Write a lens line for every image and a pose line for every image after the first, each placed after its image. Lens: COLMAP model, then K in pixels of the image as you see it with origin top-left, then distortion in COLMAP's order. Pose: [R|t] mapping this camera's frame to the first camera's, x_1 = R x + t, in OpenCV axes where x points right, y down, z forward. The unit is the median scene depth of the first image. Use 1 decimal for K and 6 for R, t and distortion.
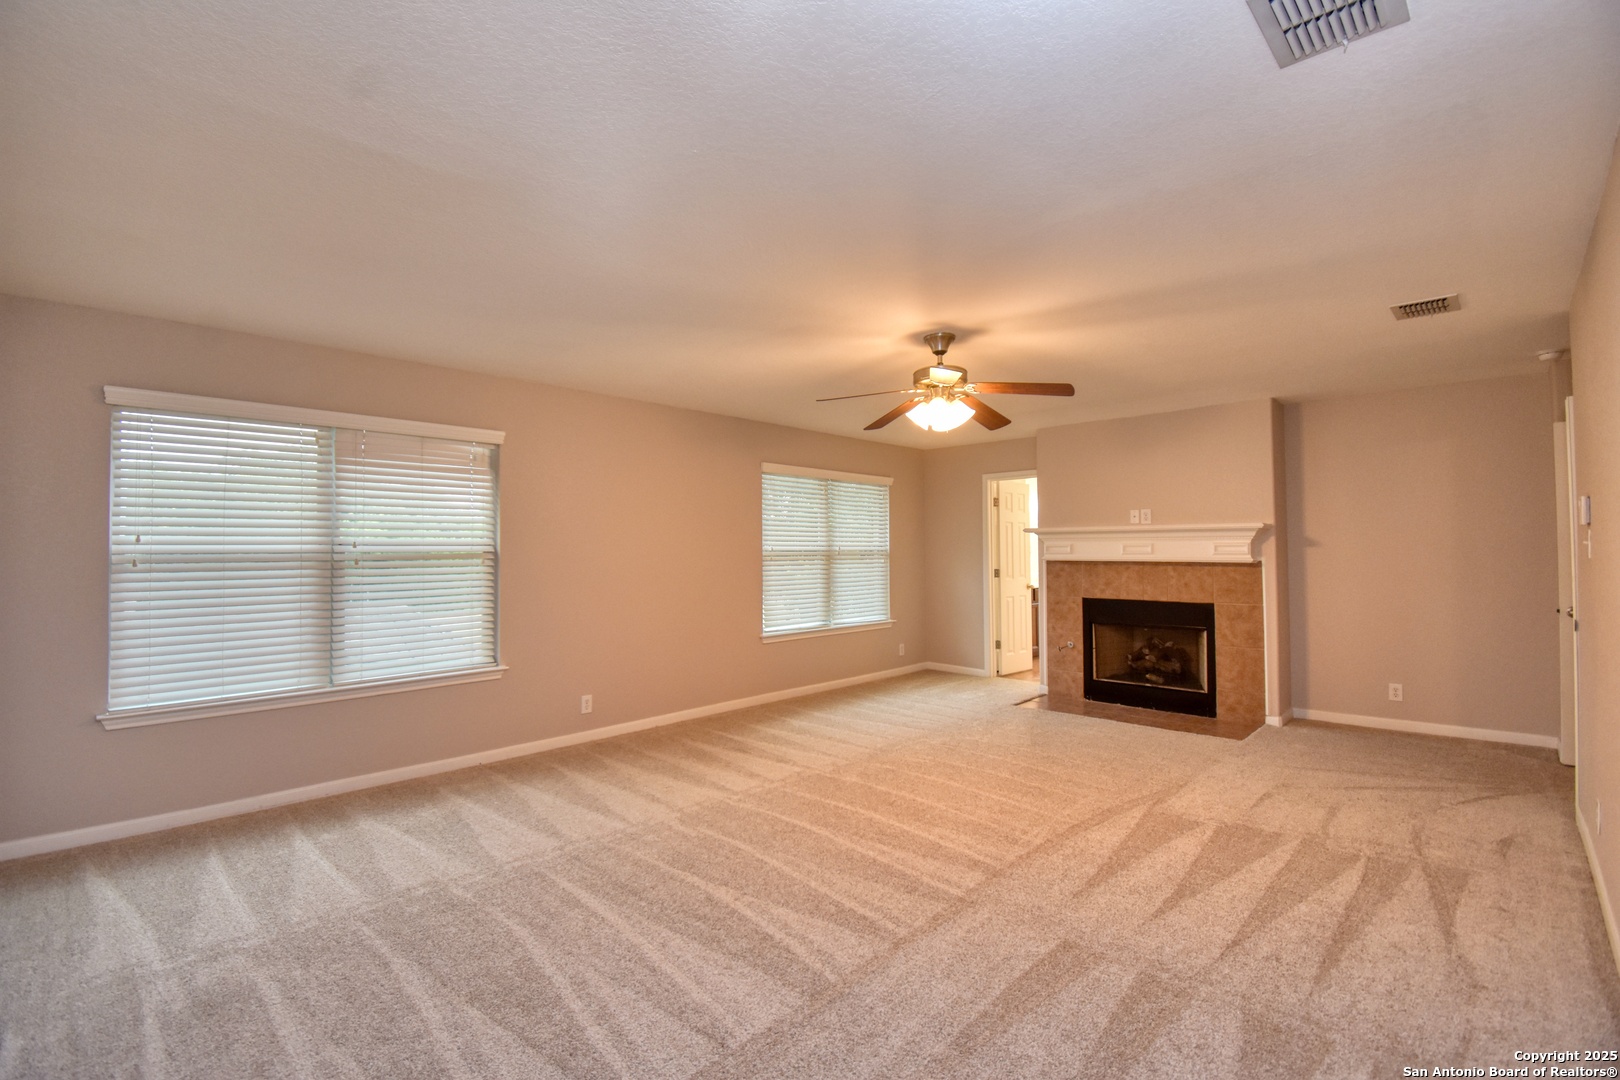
lens RADIAL K [[736.2, 0, 804.3], [0, 736.2, 537.6], [0, 0, 1]] dist [-0.002874, -0.001110]
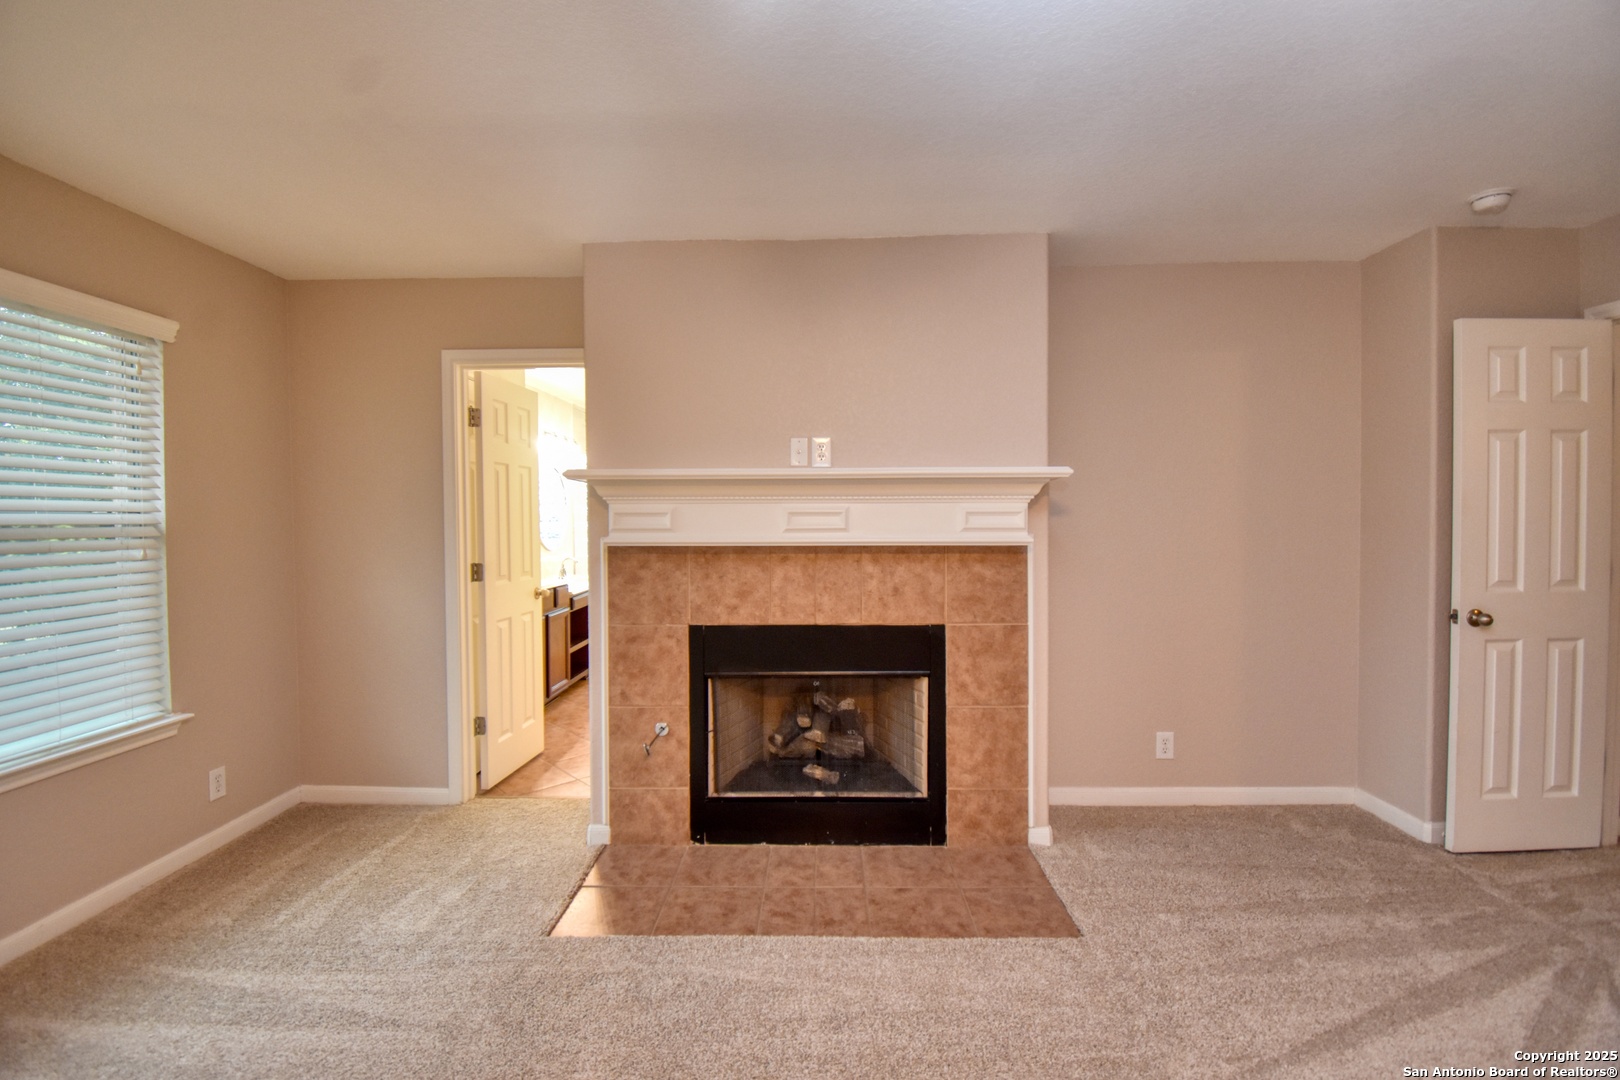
lens RADIAL K [[736.2, 0, 799.9], [0, 736.2, 528.8], [0, 0, 1]] dist [-0.002874, -0.001110]
pose [[0.743531, -0.010580, 0.668618, 0.127595], [-0.010229, 0.999578, 0.027193, 0.008318], [-0.668624, -0.027058, 0.743109, 0.637935]]
